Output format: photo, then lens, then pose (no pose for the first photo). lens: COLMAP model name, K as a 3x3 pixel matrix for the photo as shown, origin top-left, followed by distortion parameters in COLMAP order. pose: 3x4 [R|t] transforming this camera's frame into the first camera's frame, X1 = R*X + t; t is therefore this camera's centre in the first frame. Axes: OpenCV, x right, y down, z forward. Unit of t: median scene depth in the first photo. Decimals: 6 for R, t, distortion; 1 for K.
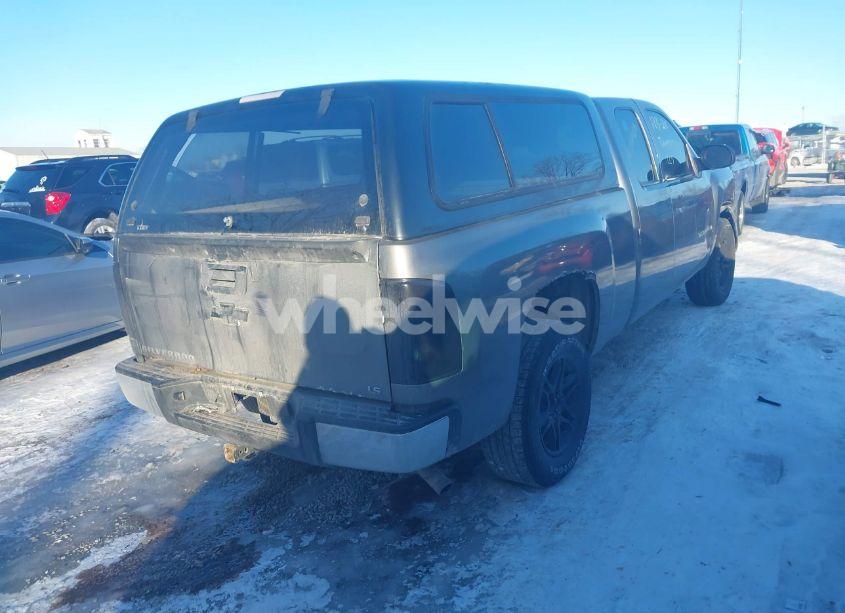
lens RADIAL K [[635.1, 0, 423.8], [0, 635.1, 325.9], [0, 0, 1]] dist [0.005056, -0.000370]
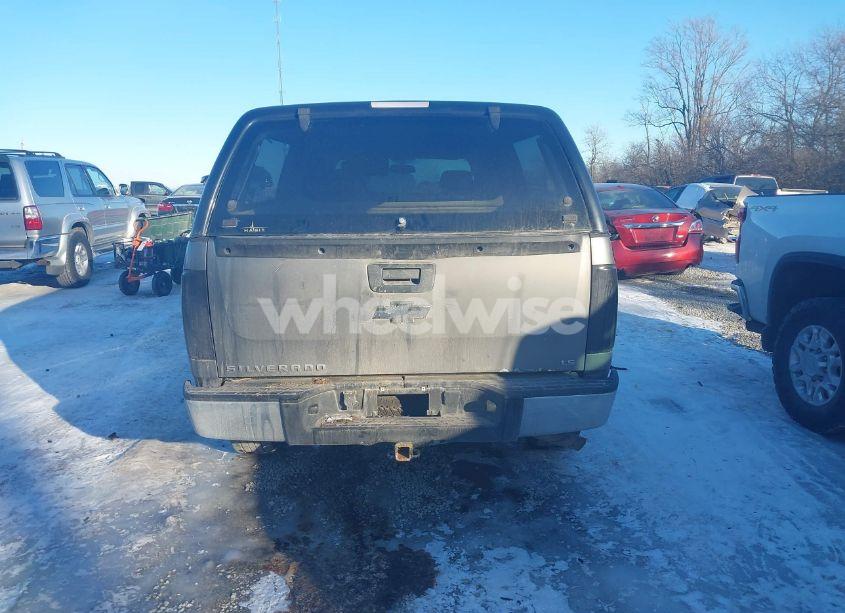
lens RADIAL K [[635.1, 0, 423.8], [0, 635.1, 325.9], [0, 0, 1]] dist [0.005056, -0.000370]
pose [[0.830903, -0.079624, 0.550690, -0.854033], [0.106732, 0.994137, -0.017299, 0.023138], [-0.546084, 0.073150, 0.834530, 0.143167]]
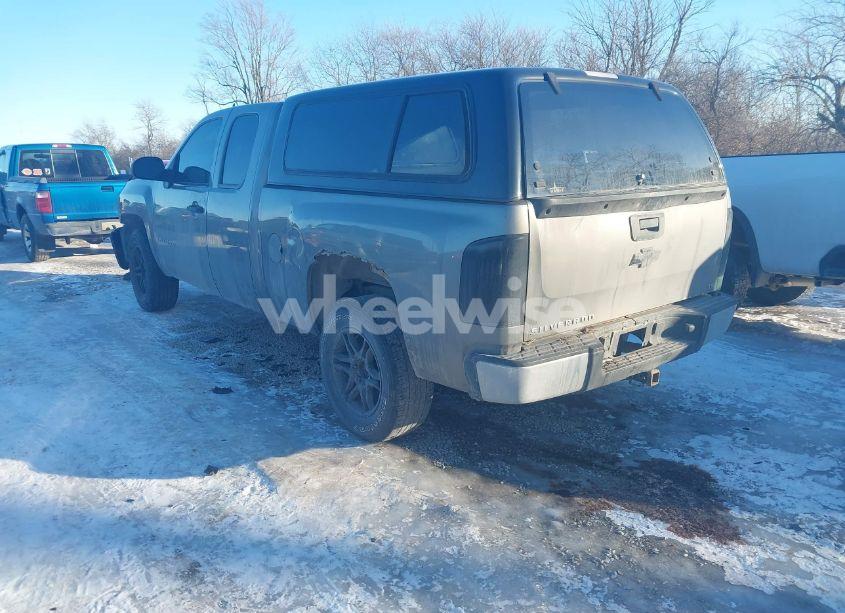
lens RADIAL K [[635.1, 0, 423.8], [0, 635.1, 325.9], [0, 0, 1]] dist [0.005056, -0.000370]
pose [[0.341665, -0.197565, 0.918822, -1.590365], [0.231079, 0.965302, 0.121632, -0.141414], [-0.910971, 0.170763, 0.375463, 0.992688]]
